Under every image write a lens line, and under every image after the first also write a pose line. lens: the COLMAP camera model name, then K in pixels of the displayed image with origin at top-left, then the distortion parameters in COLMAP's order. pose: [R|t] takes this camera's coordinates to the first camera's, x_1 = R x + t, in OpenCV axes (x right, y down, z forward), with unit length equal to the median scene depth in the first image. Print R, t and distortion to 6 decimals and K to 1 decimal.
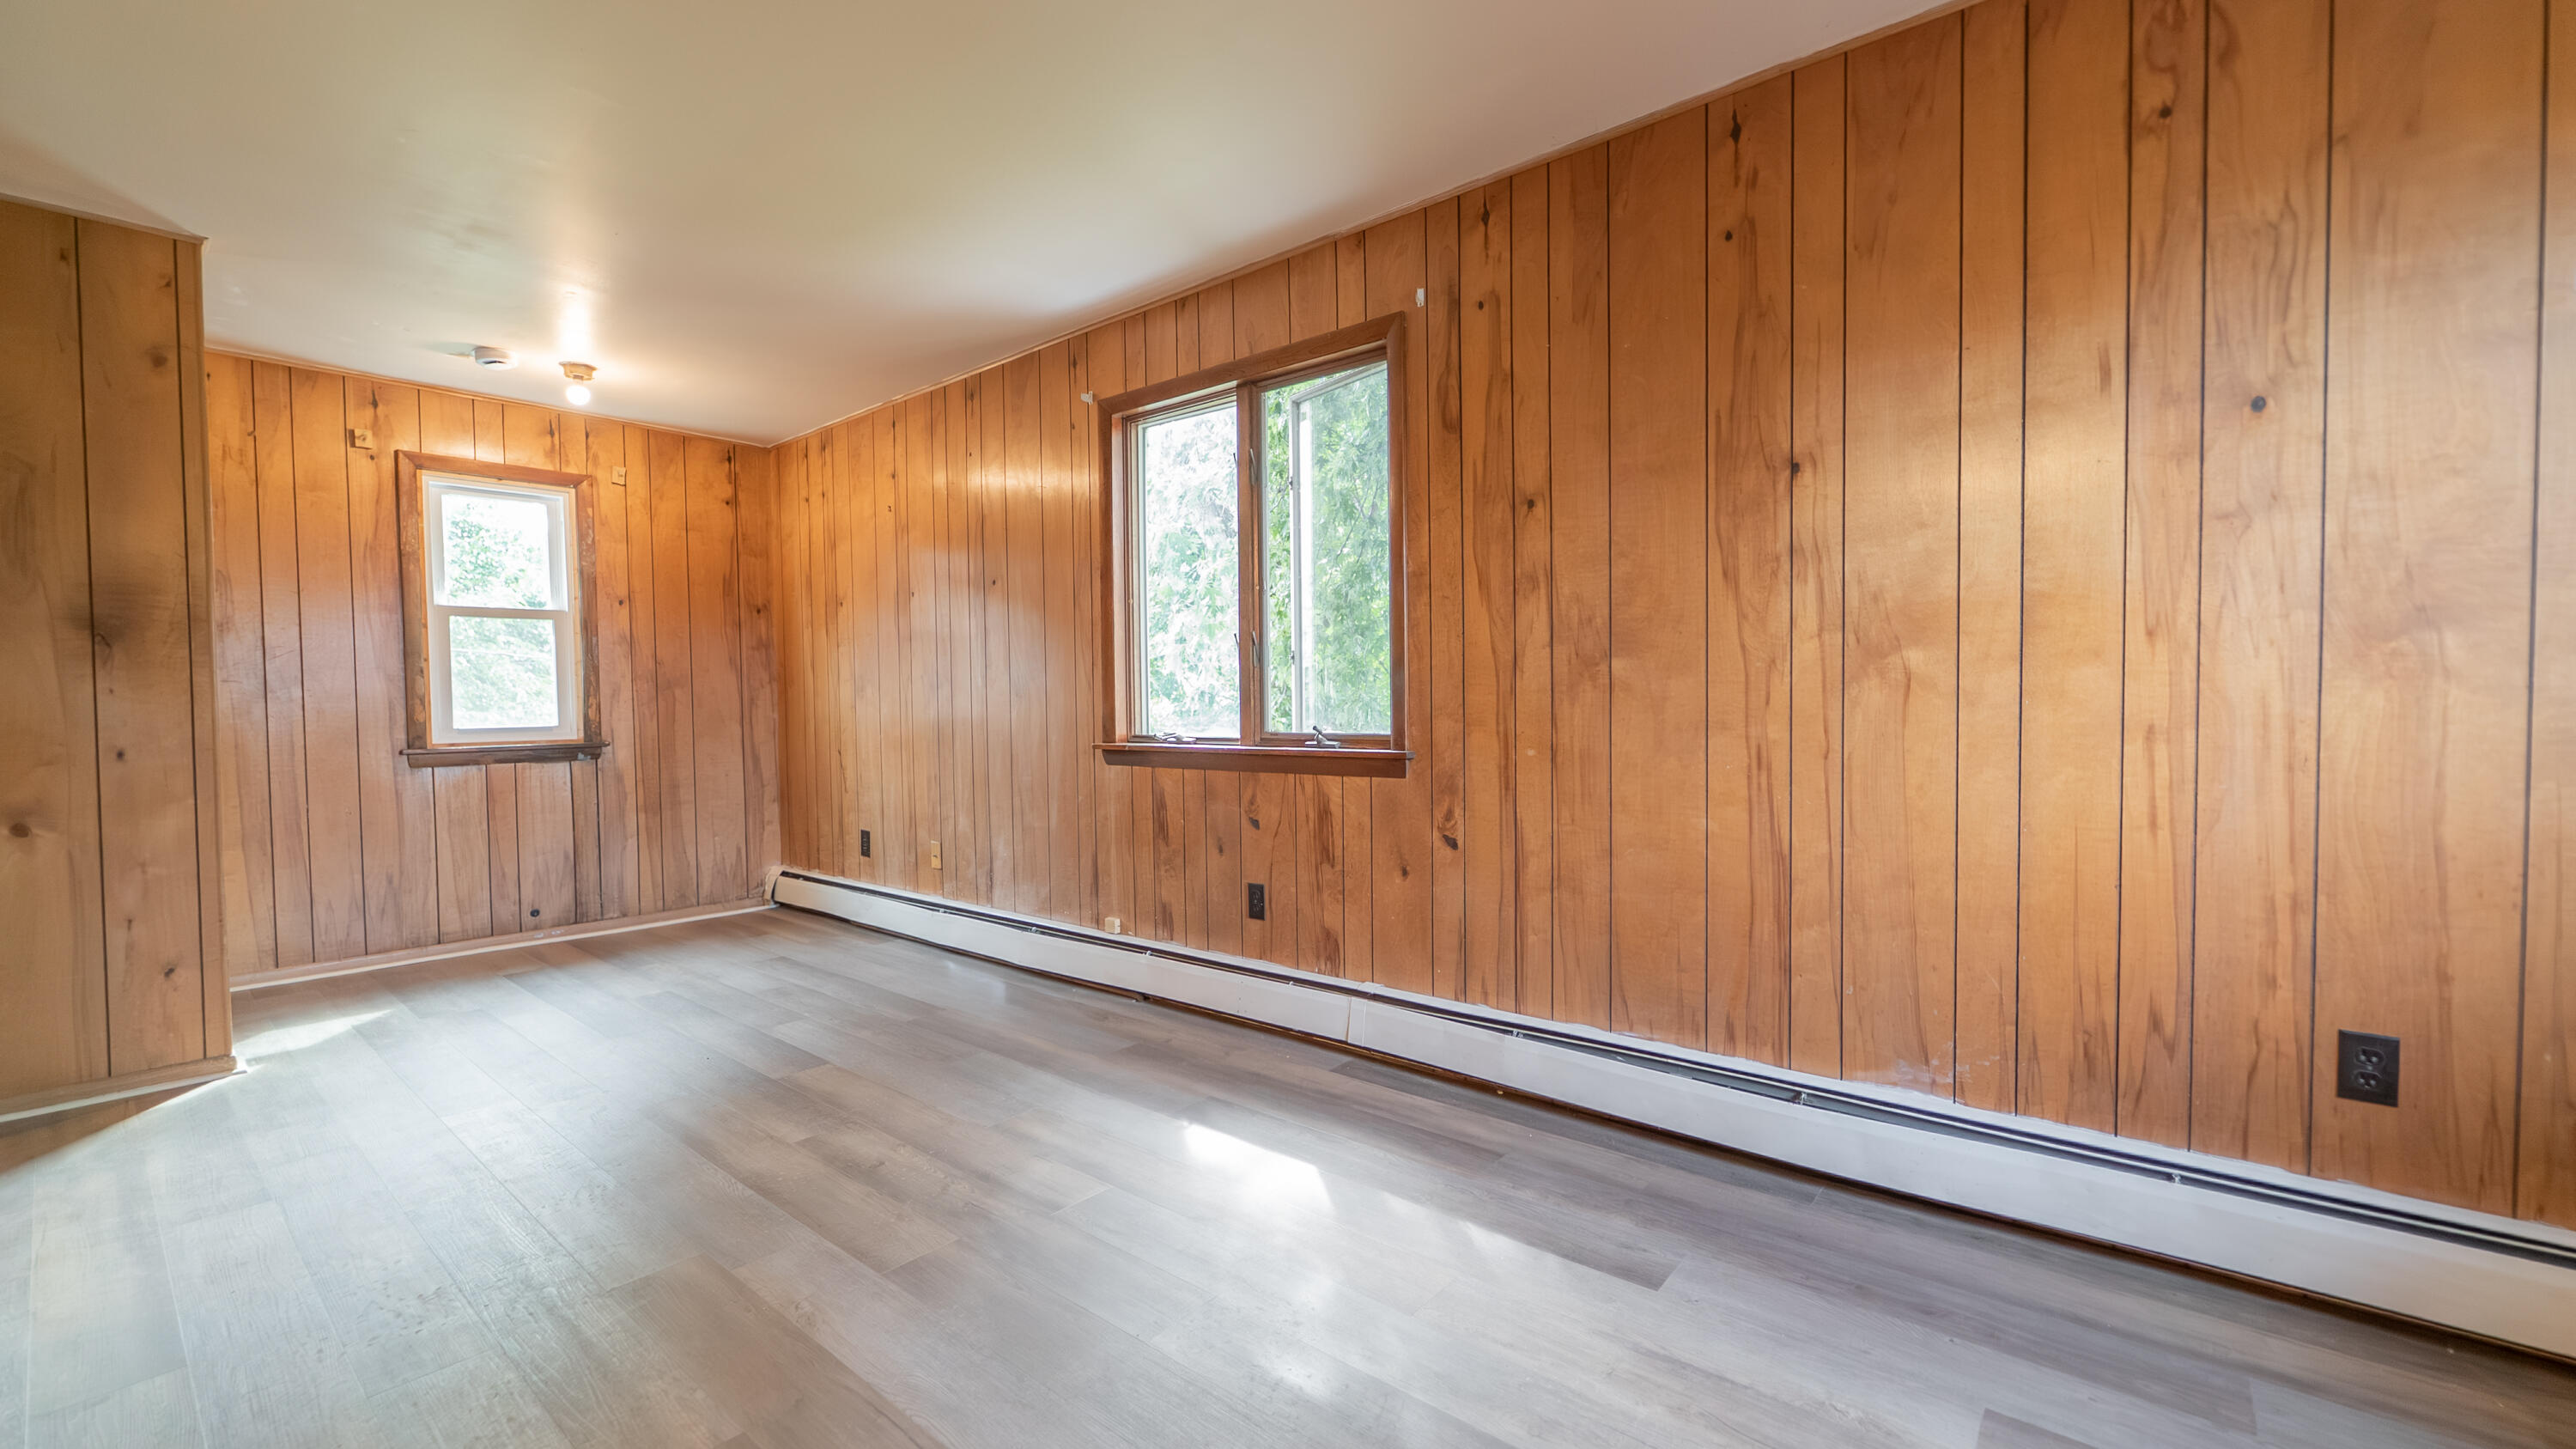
lens RADIAL K [[1025.6, 0, 1299.8], [0, 1025.6, 727.8], [0, 0, 1]] dist [0.002390, -0.002240]
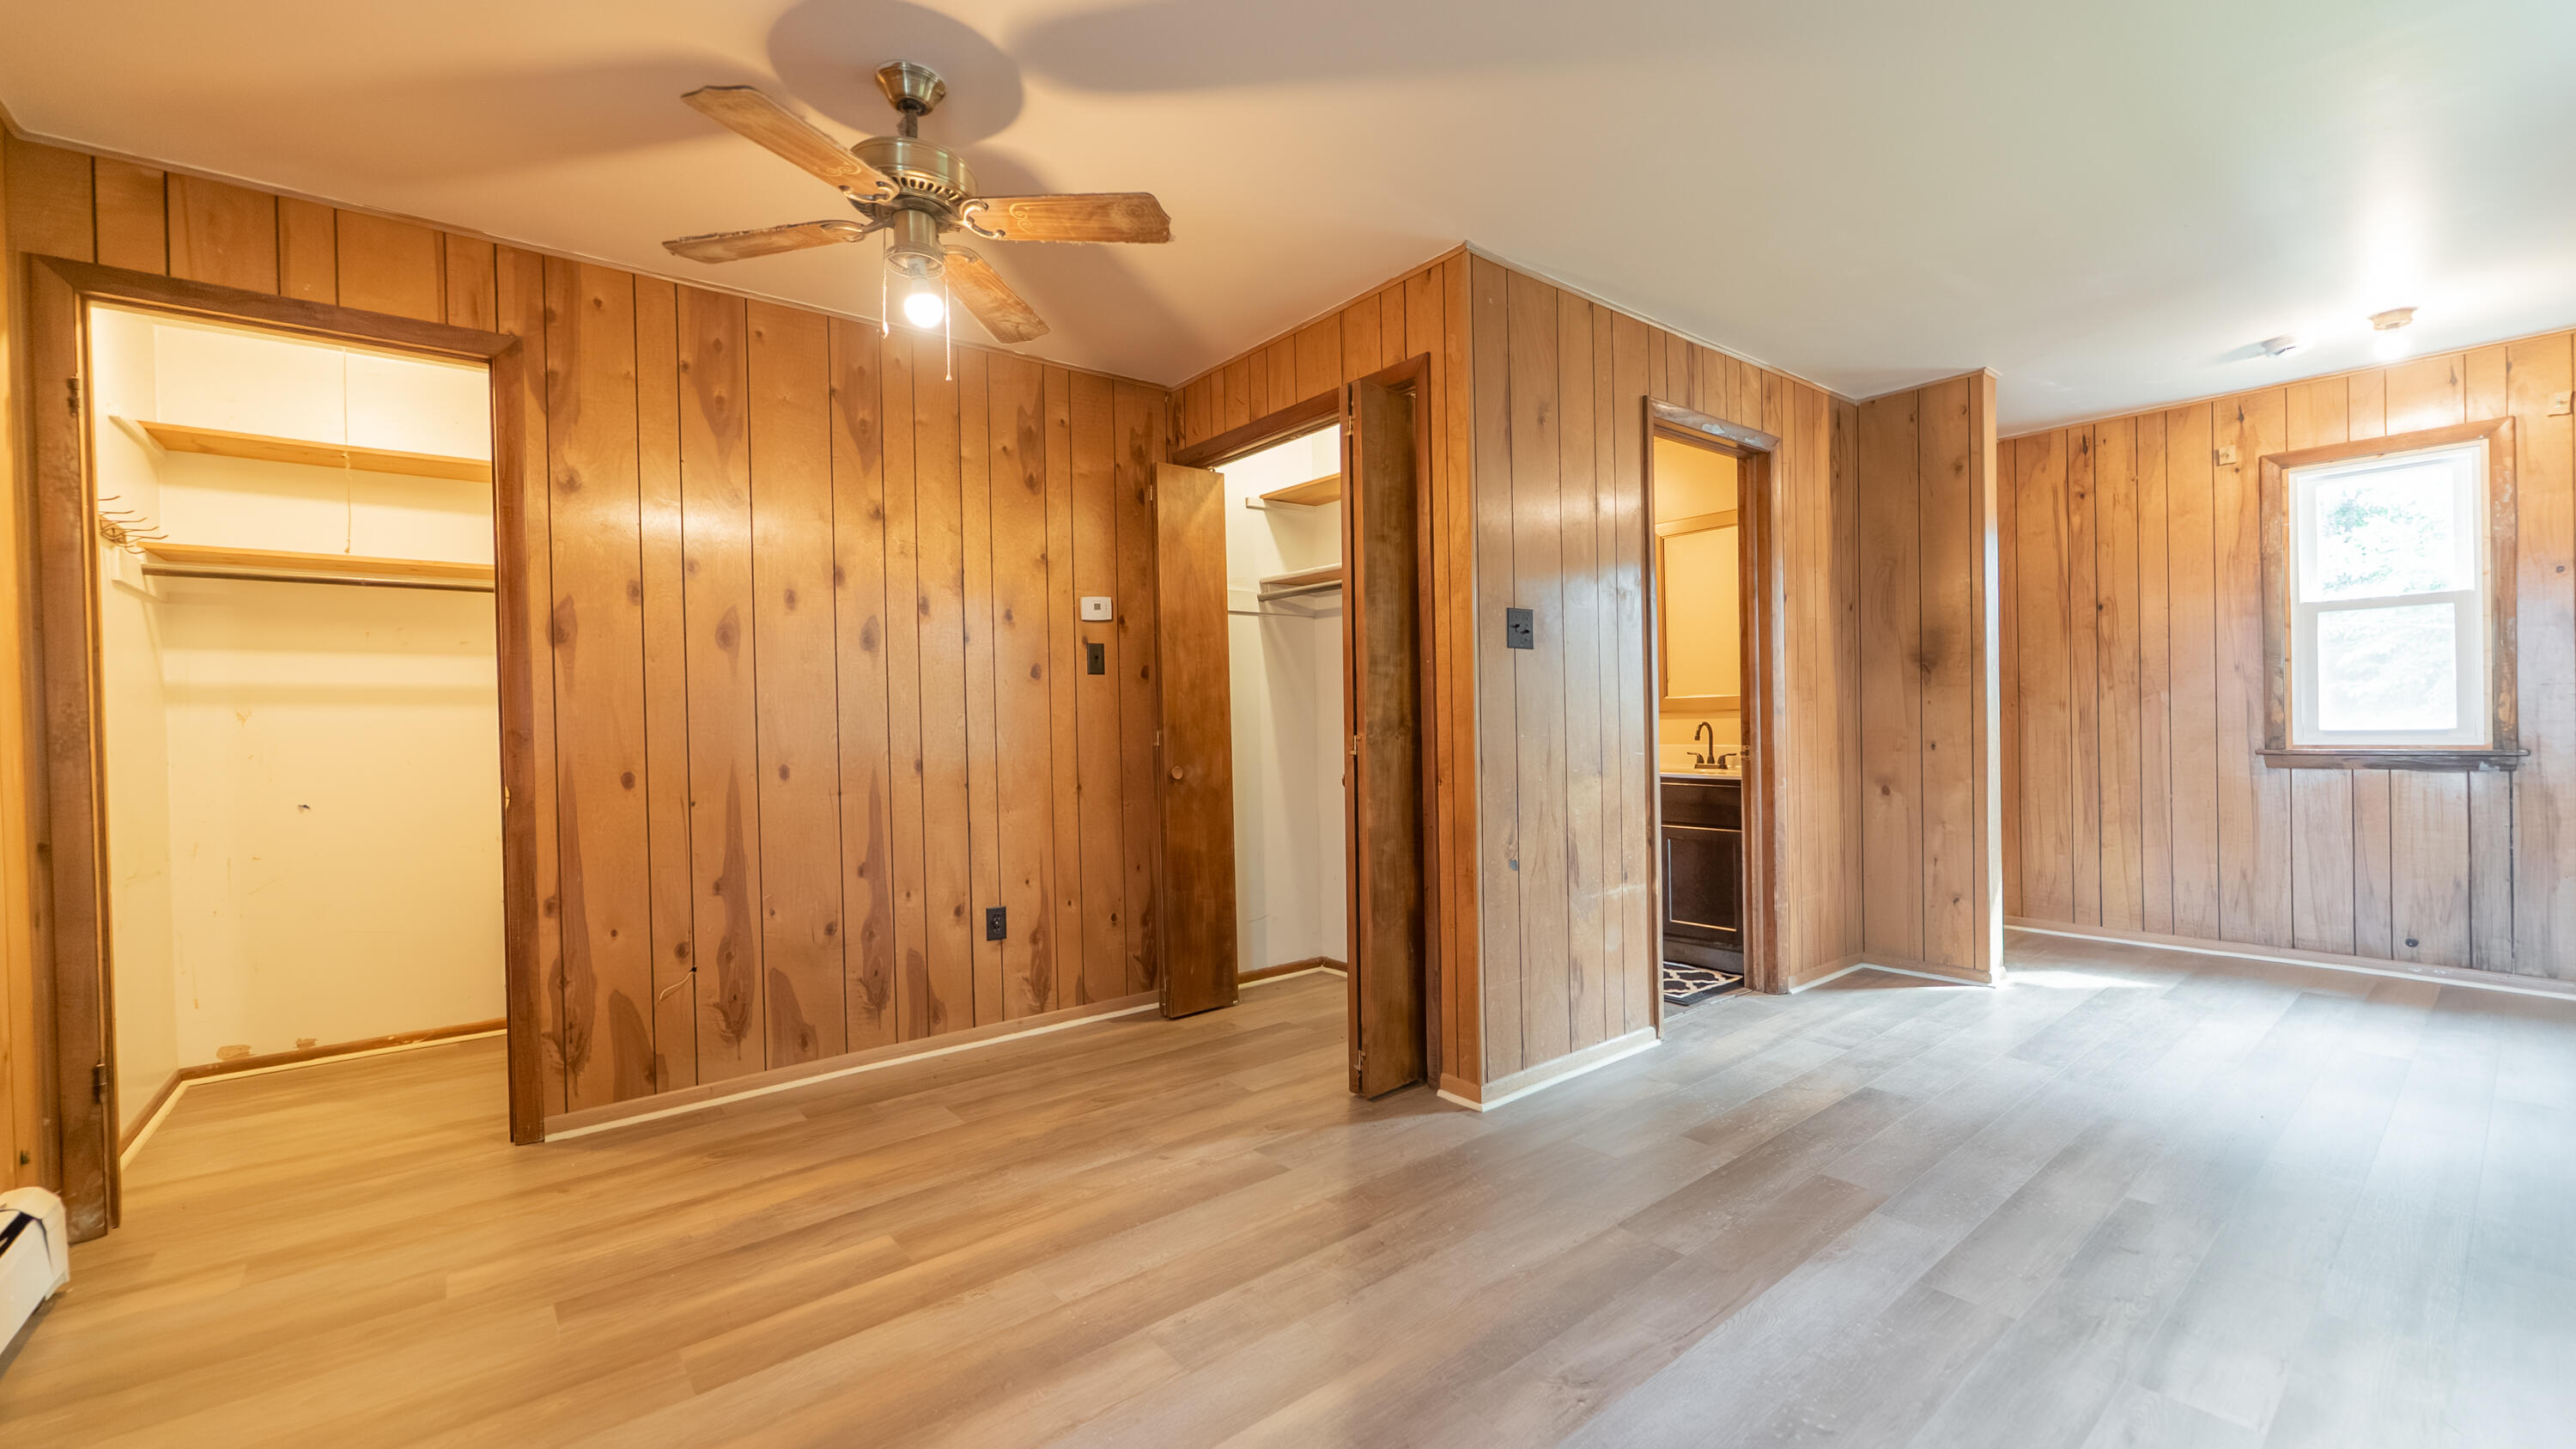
lens RADIAL K [[1025.6, 0, 1303.0], [0, 1025.6, 729.0], [0, 0, 1]] dist [0.002390, -0.002240]
pose [[-0.190562, 0.021582, -0.981438, 0.318046], [-0.005287, 0.999721, 0.023010, -0.018092], [0.981661, 0.009574, -0.190394, 0.267000]]
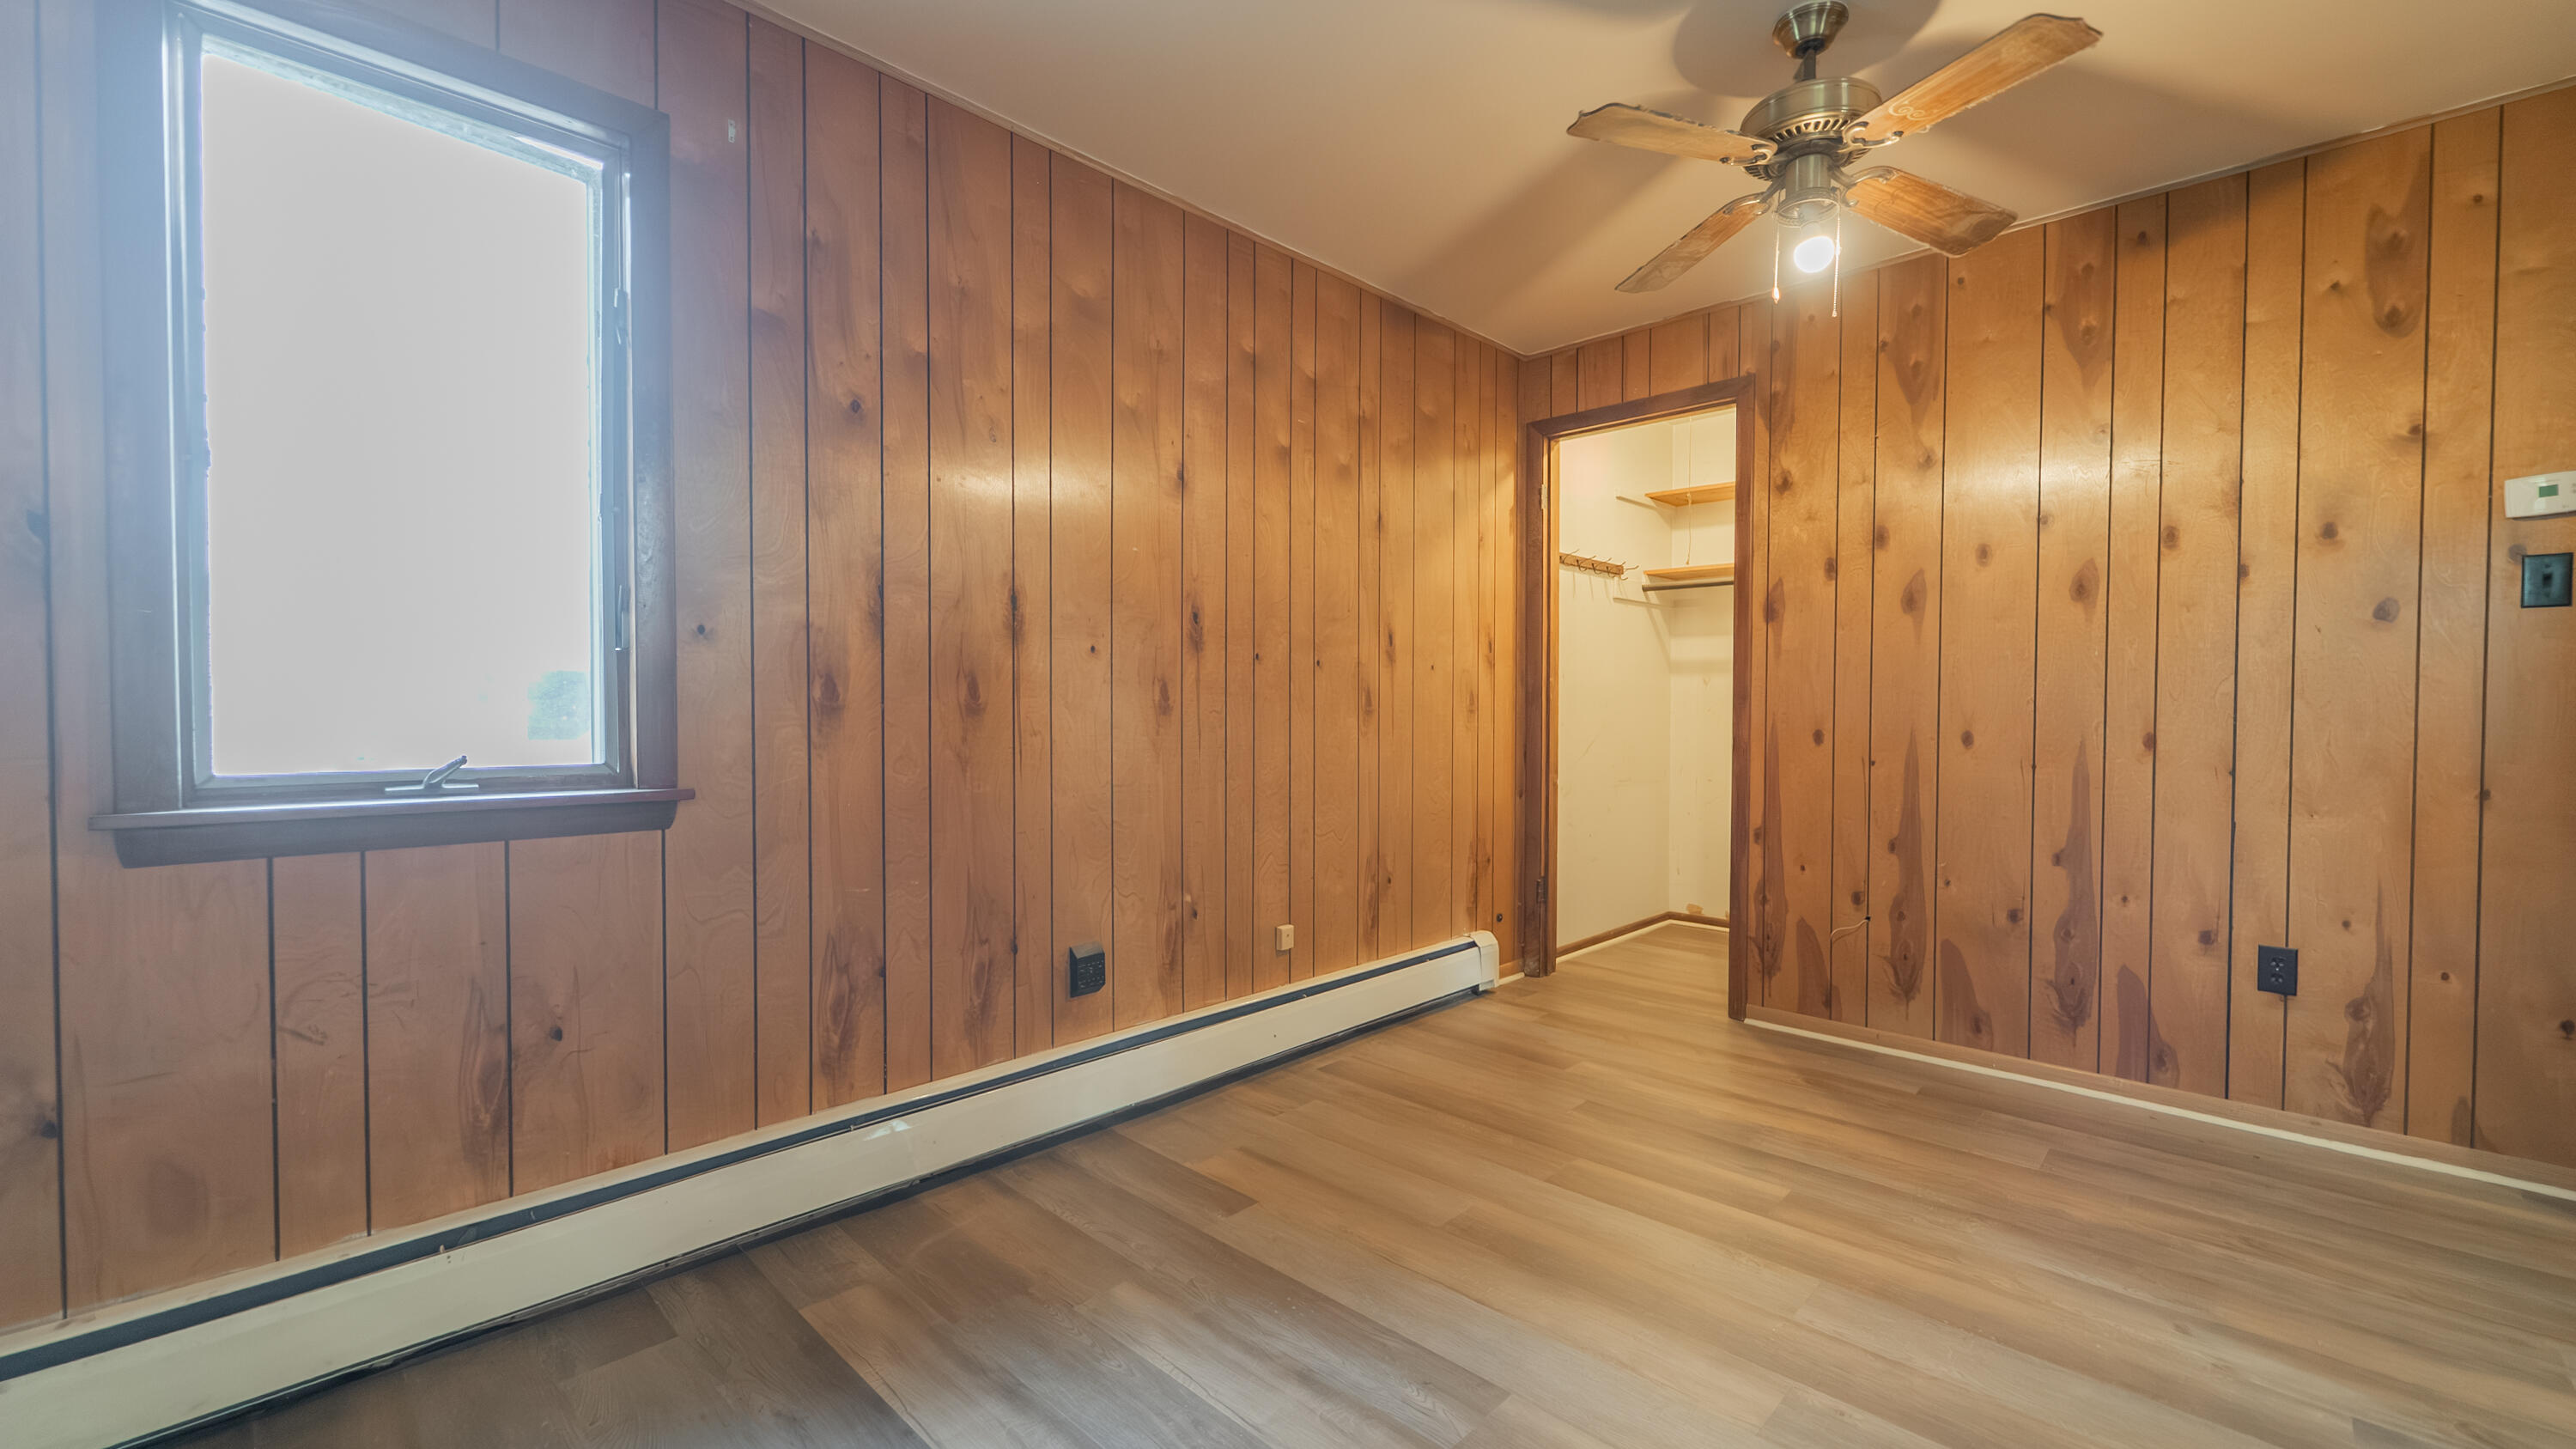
lens RADIAL K [[1025.6, 0, 1298.2], [0, 1025.6, 728.4], [0, 0, 1]] dist [0.002390, -0.002240]
pose [[-0.997228, 0.006915, 0.074083, 0.061339], [0.010622, 0.998705, 0.049755, -0.014723], [-0.073643, 0.050404, -0.996010, 0.499301]]
